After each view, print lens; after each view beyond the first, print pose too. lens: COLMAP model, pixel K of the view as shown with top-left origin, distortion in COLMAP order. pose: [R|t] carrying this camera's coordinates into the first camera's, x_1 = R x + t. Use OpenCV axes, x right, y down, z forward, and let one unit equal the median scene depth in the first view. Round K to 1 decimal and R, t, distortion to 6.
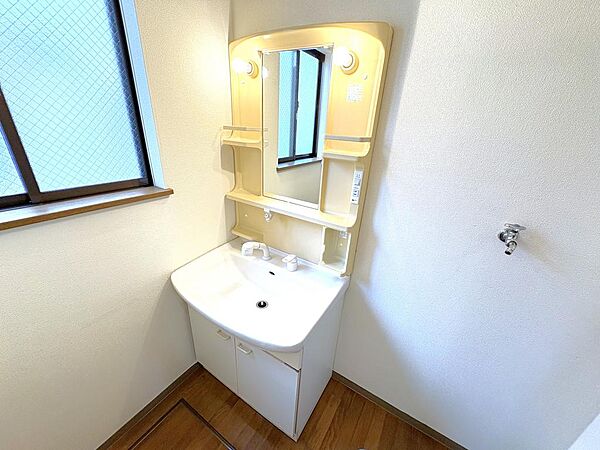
lens RADIAL K [[239.8, 0, 299.7], [0, 239.8, 224.6], [0, 0, 1]] dist [-0.002243, 0.000274]
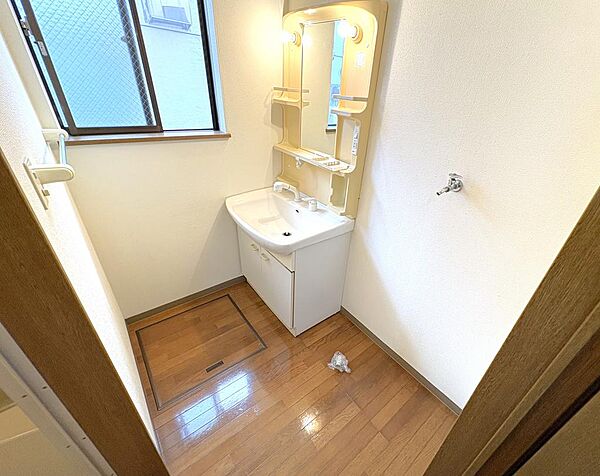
lens RADIAL K [[268.8, 0, 323.7], [0, 268.8, 239.9], [0, 0, 1]] dist [-0.000175, 0.000138]
pose [[0.949106, 0.168784, -0.265914, 0.426896], [-0.139388, 0.982198, 0.125925, 0.157130], [0.282434, -0.082451, 0.955737, -0.330043]]
